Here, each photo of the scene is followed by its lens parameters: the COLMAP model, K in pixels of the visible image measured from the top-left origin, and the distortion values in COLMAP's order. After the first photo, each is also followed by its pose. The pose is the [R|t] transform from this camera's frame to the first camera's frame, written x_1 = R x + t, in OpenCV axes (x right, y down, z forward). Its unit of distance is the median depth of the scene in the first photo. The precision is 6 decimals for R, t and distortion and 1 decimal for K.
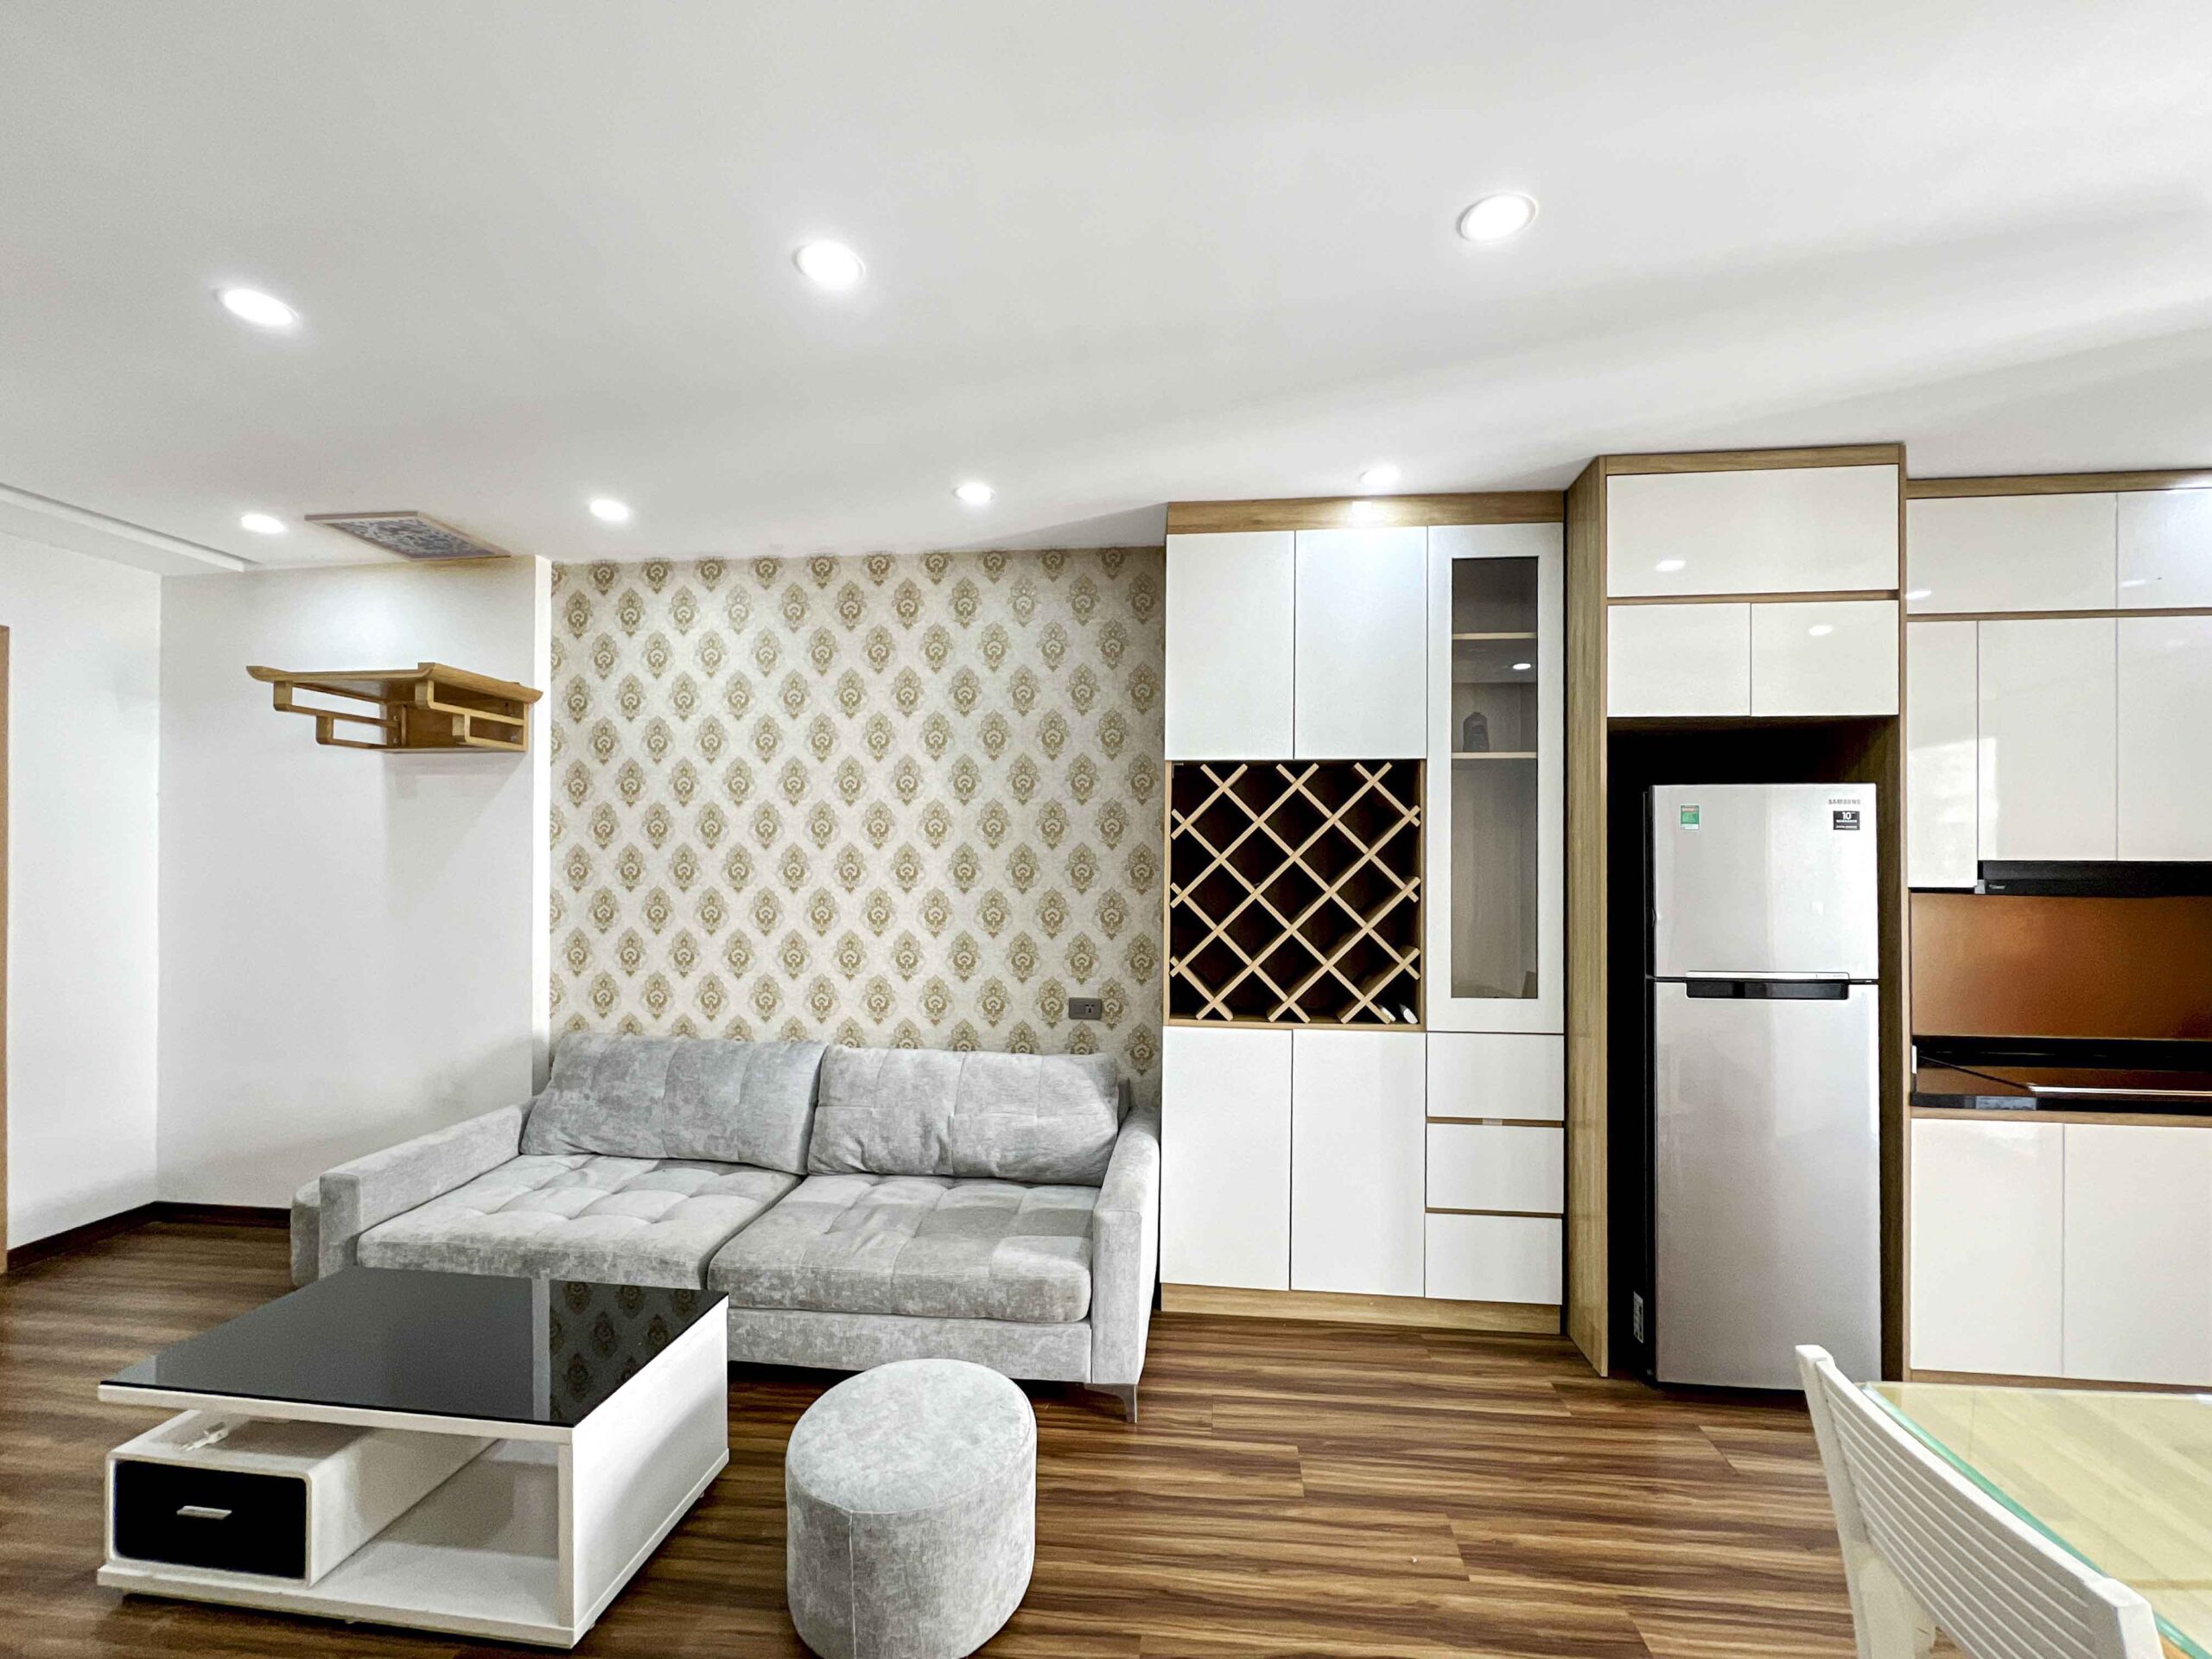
lens RADIAL K [[899.2, 0, 1107.1], [0, 899.2, 852.8], [0, 0, 1]] dist [-0.005569, 0.000811]
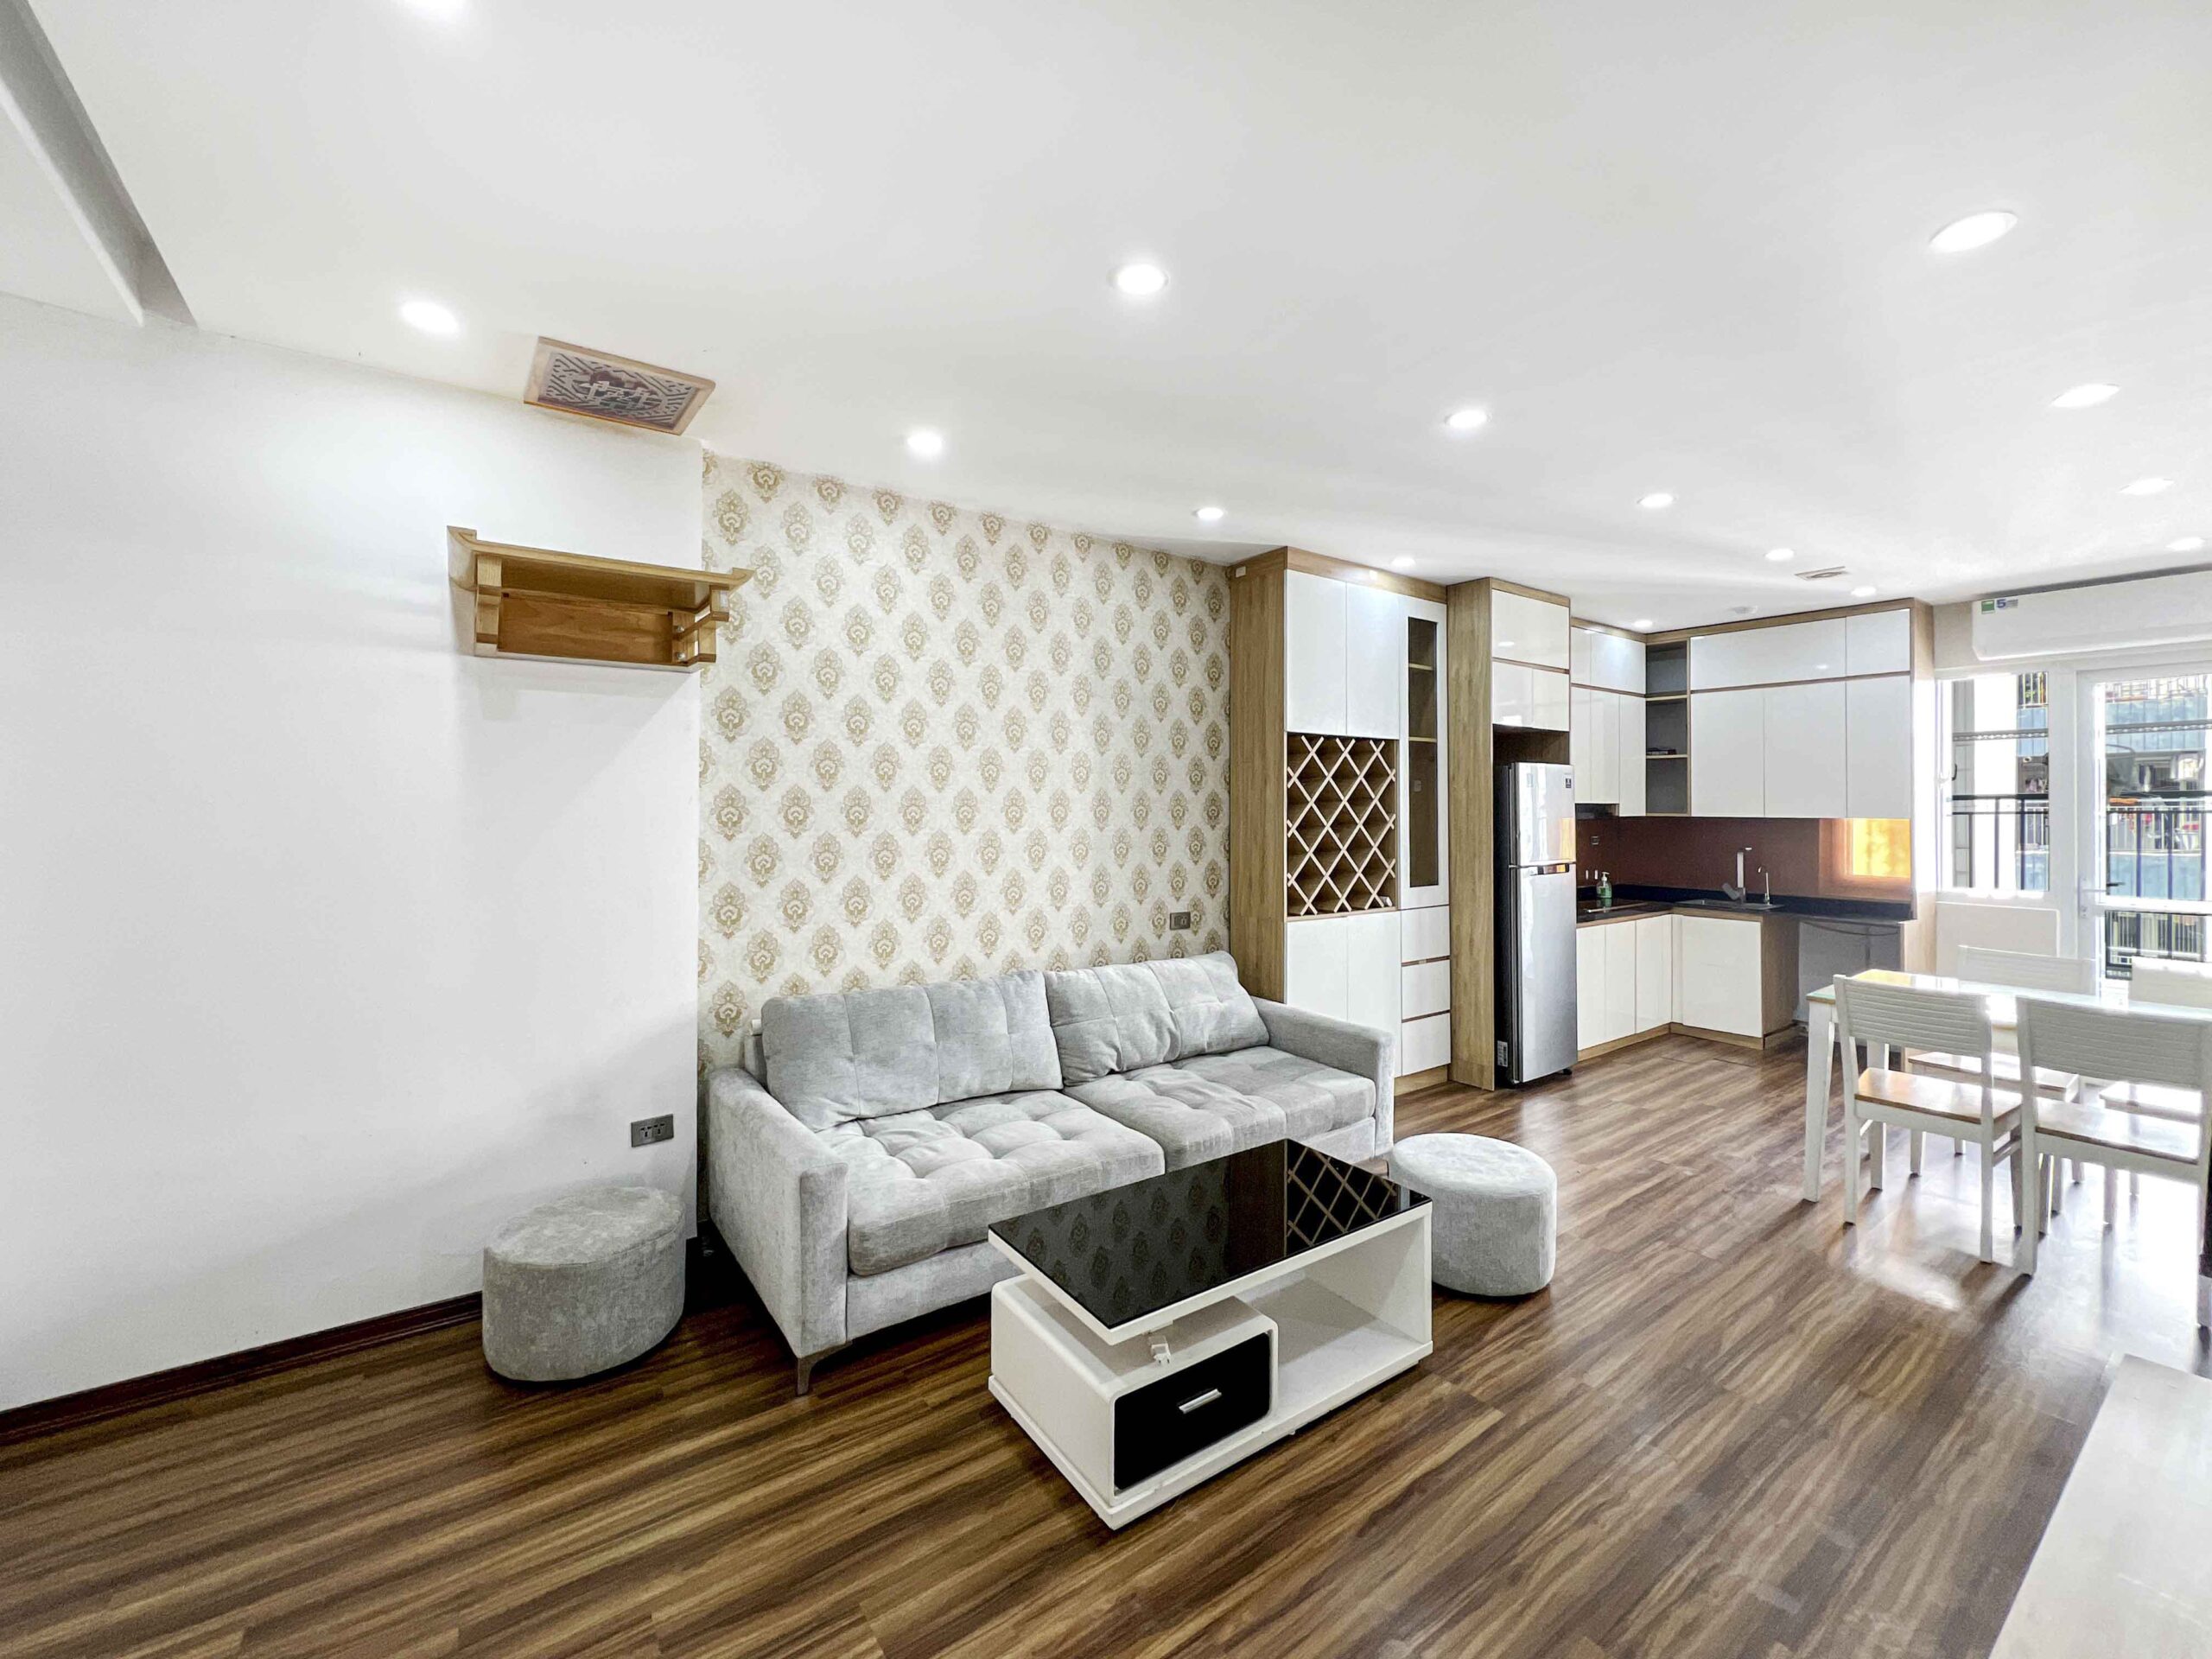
lens RADIAL K [[902.2, 0, 1081.3], [0, 902.2, 794.3], [0, 0, 1]] dist [-0.001601, -0.000321]
pose [[0.753932, 0.005621, 0.656929, -1.104468], [-0.005997, 0.999981, -0.001674, -0.001127], [-0.656925, -0.002678, 0.753951, 0.158437]]
